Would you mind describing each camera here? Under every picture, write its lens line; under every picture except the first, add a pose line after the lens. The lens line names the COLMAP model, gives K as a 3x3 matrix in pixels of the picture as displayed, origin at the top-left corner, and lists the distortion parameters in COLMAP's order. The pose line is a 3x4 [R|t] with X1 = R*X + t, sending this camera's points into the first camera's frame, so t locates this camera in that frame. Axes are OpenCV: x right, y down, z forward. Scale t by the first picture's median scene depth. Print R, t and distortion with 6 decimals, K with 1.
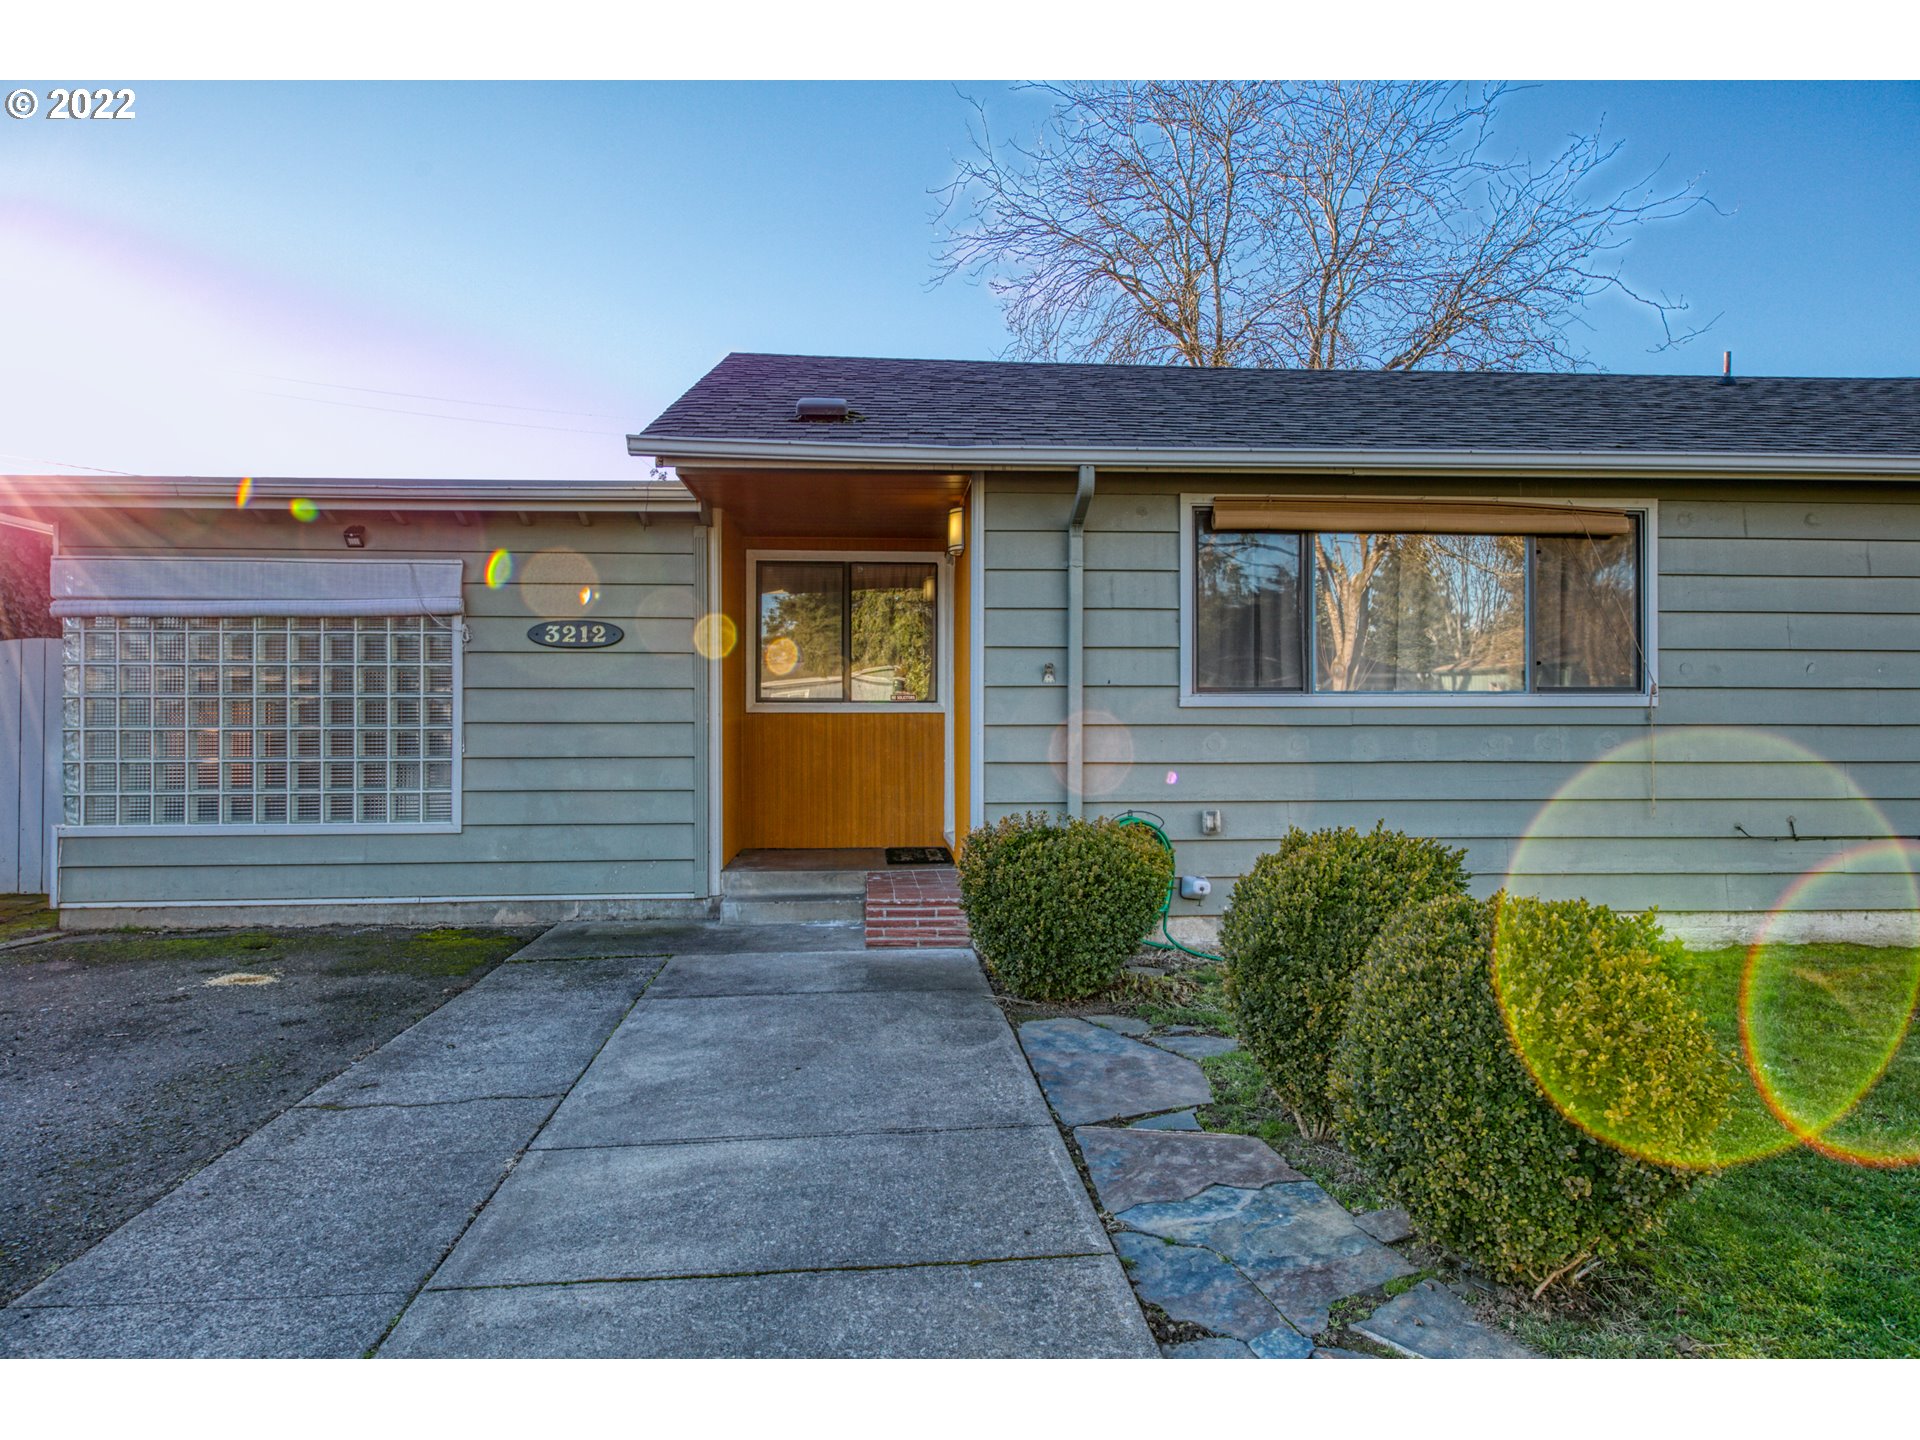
lens RADIAL K [[1155.3, 0, 960.0], [0, 1155.3, 720.0], [0, 0, 1]] dist [0.020044, -0.000619]
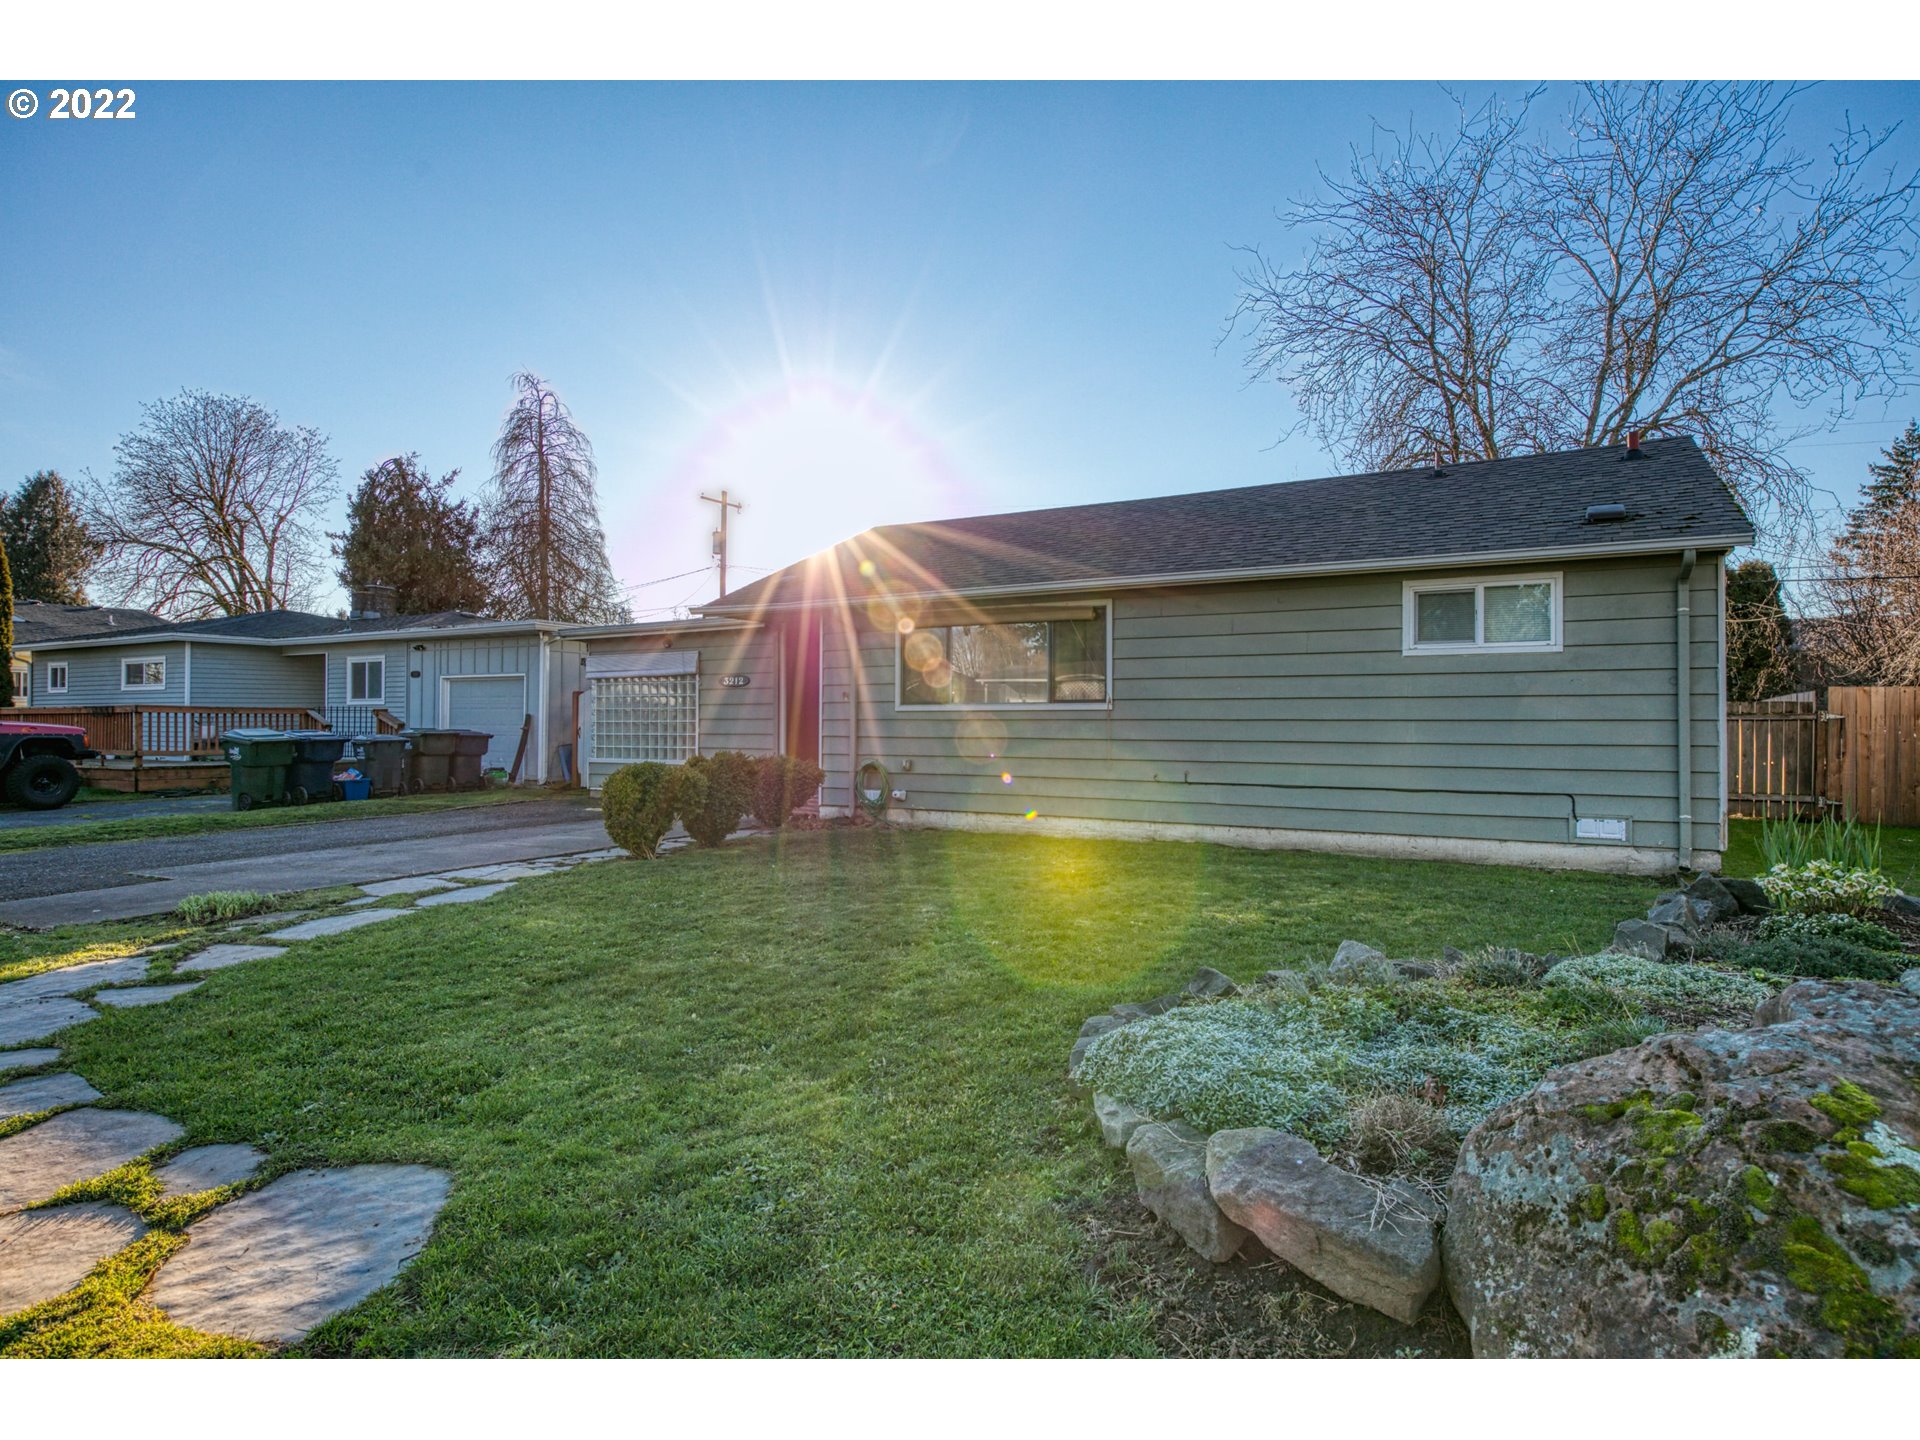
lens RADIAL K [[1030.7, 0, 960.0], [0, 1030.7, 720.0], [0, 0, 1]] dist [-0.003320, -0.000520]
pose [[0.827314, 0.000470, -0.561740, 1.264121], [-0.002017, 0.999996, -0.002135, 0.008595], [0.561737, 0.002900, 0.827311, -0.485595]]
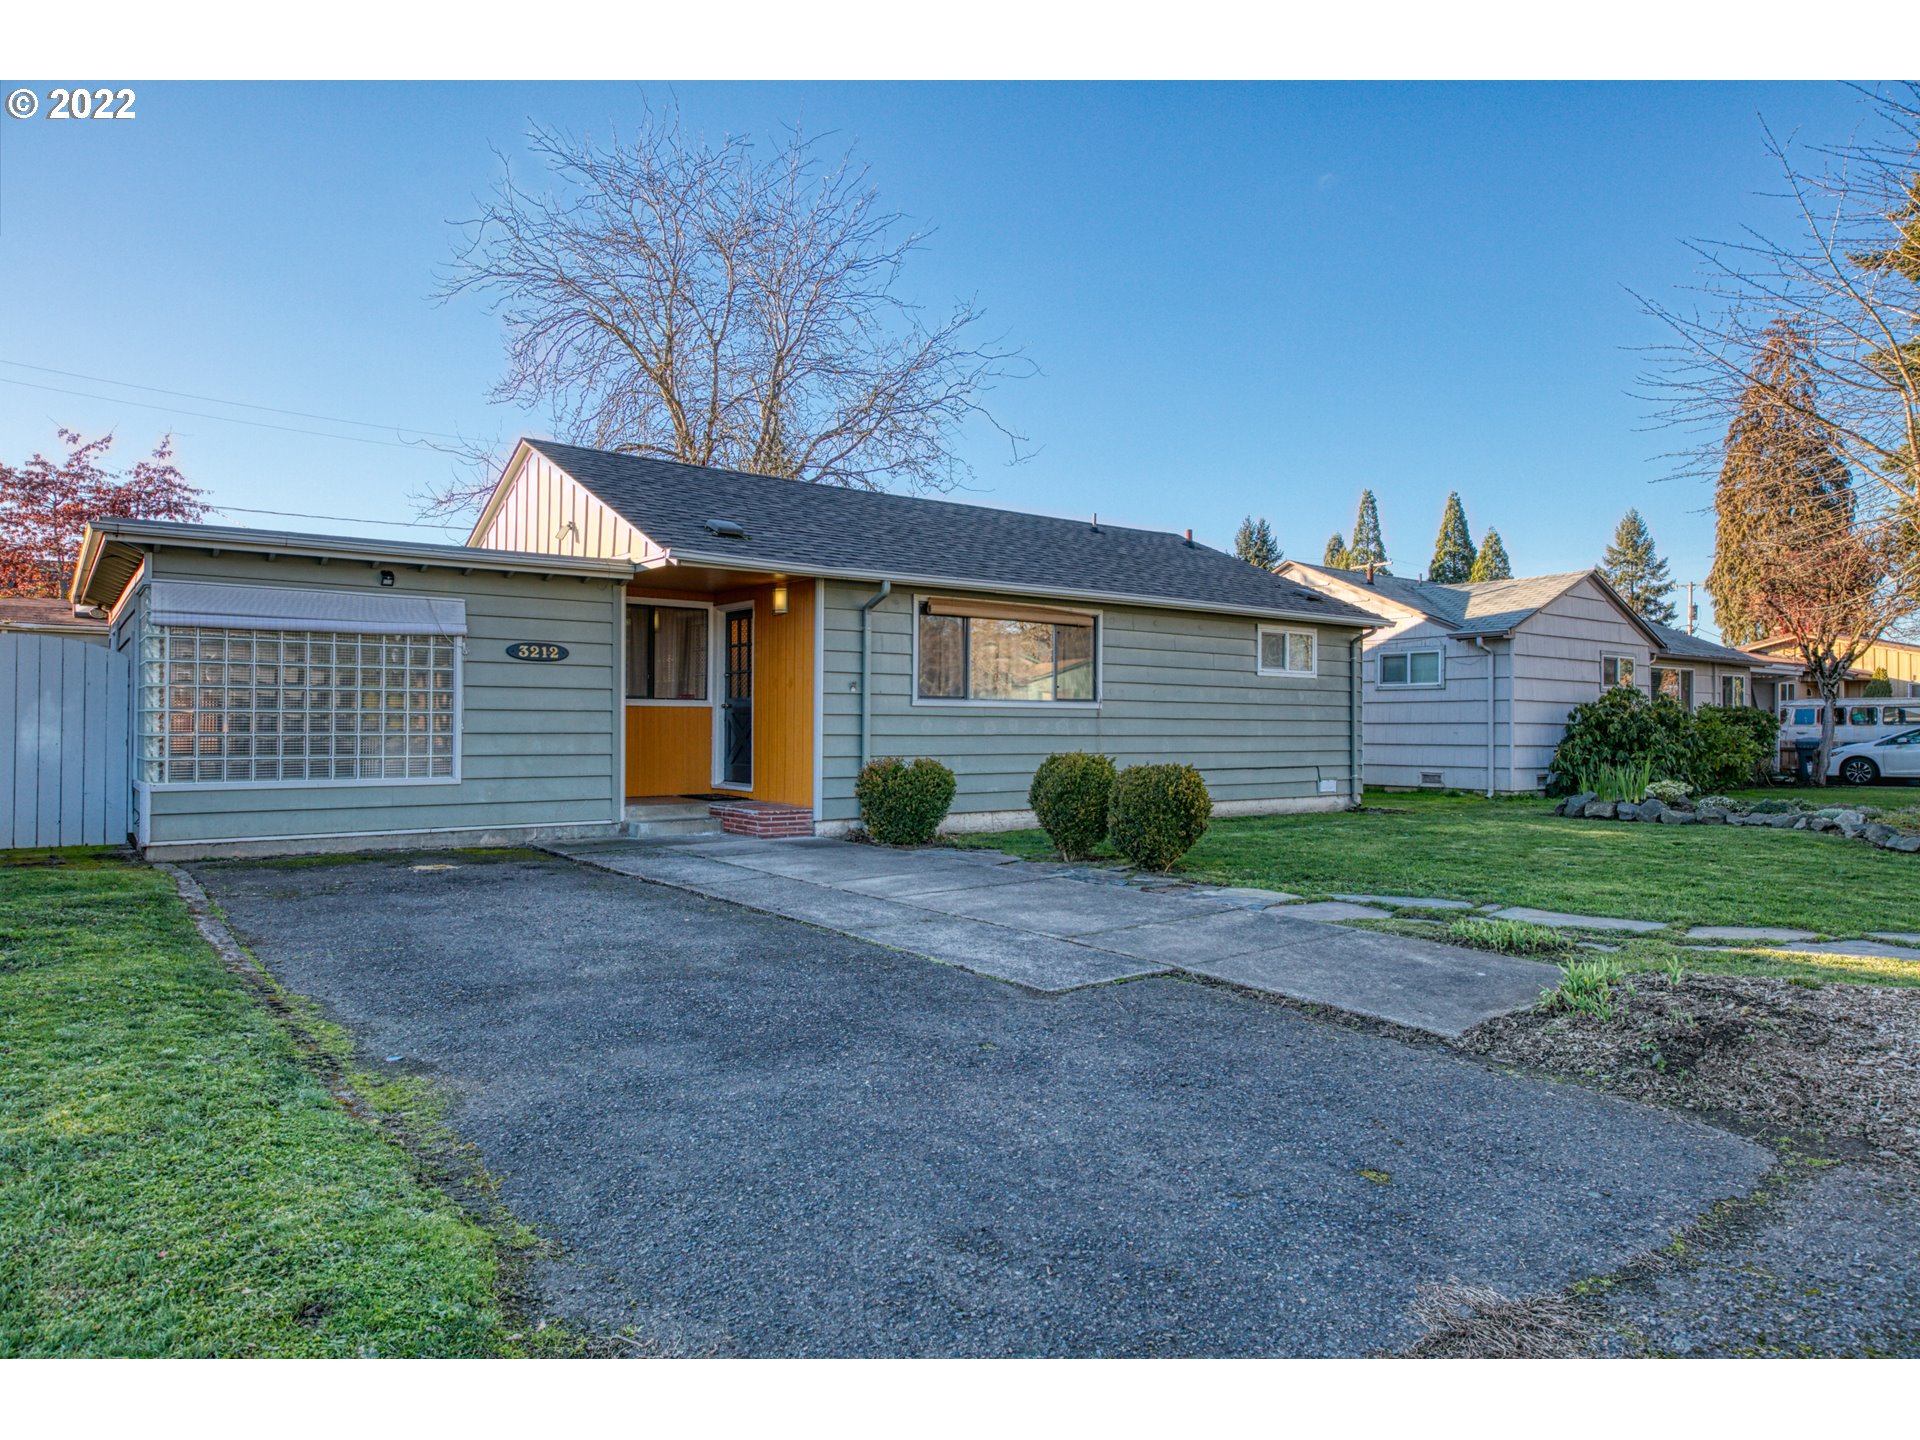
lens RADIAL K [[1155.3, 0, 960.0], [0, 1155.3, 720.0], [0, 0, 1]] dist [0.020044, -0.000619]
pose [[0.846475, 0.008073, 0.532368, -0.690042], [-0.008869, 0.999960, -0.001062, 0.012212], [-0.532355, -0.003822, 0.846513, -0.596256]]
